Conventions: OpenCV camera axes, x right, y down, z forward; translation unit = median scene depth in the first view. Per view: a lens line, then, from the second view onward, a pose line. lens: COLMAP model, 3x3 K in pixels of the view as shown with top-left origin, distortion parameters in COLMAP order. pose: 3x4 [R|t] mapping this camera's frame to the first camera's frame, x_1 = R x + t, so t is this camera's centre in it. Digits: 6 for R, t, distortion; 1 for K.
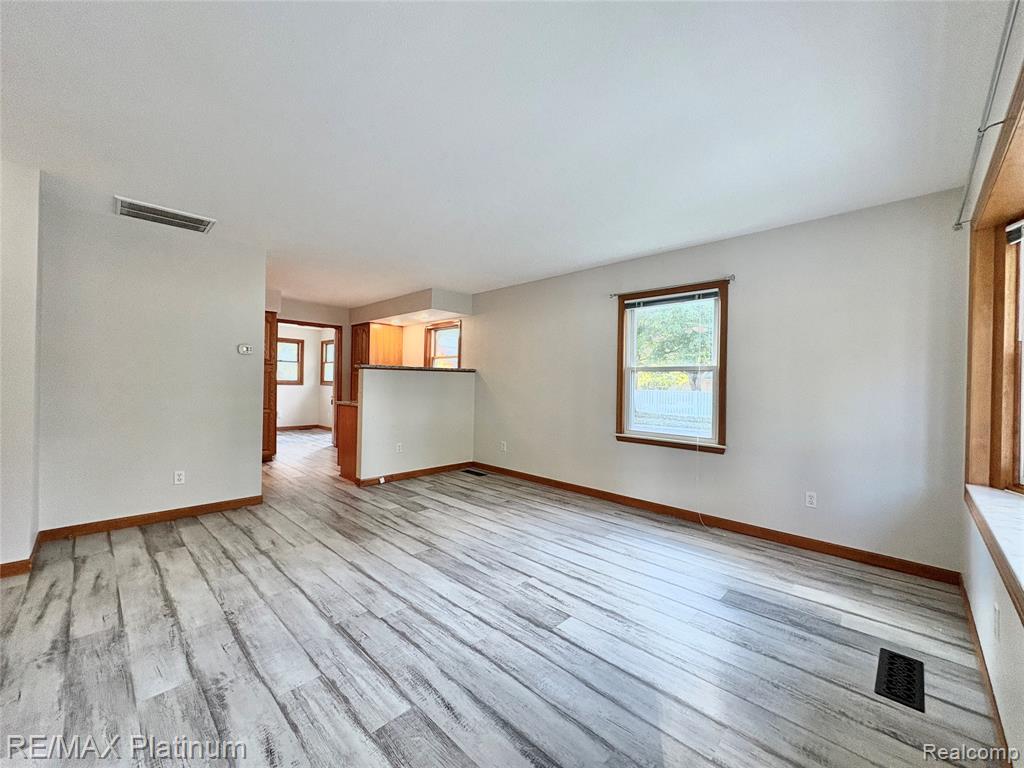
lens RADIAL K [[405.3, 0, 512.0], [0, 405.3, 384.0], [0, 0, 1]] dist [0.002688, 0.000240]
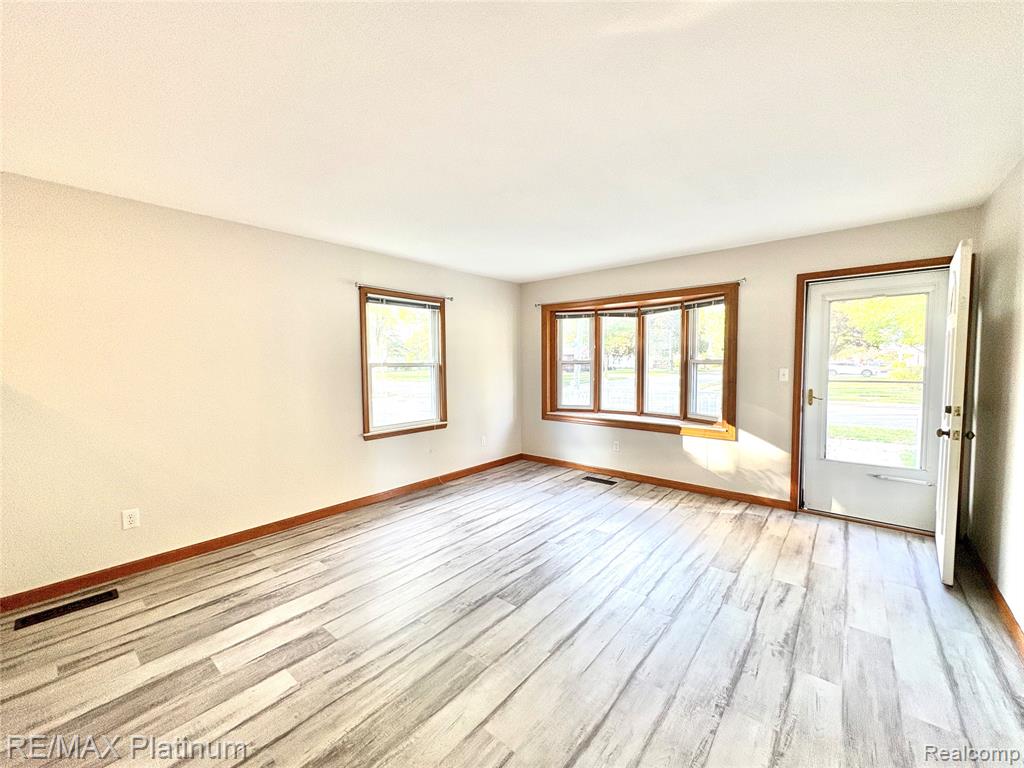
lens RADIAL K [[405.3, 0, 512.0], [0, 405.3, 384.0], [0, 0, 1]] dist [0.002688, 0.000240]
pose [[-0.068810, -0.072720, 0.994976, -1.004566], [0.006290, 0.997288, 0.073324, -0.087306], [-0.997610, 0.011304, -0.068166, 1.035457]]
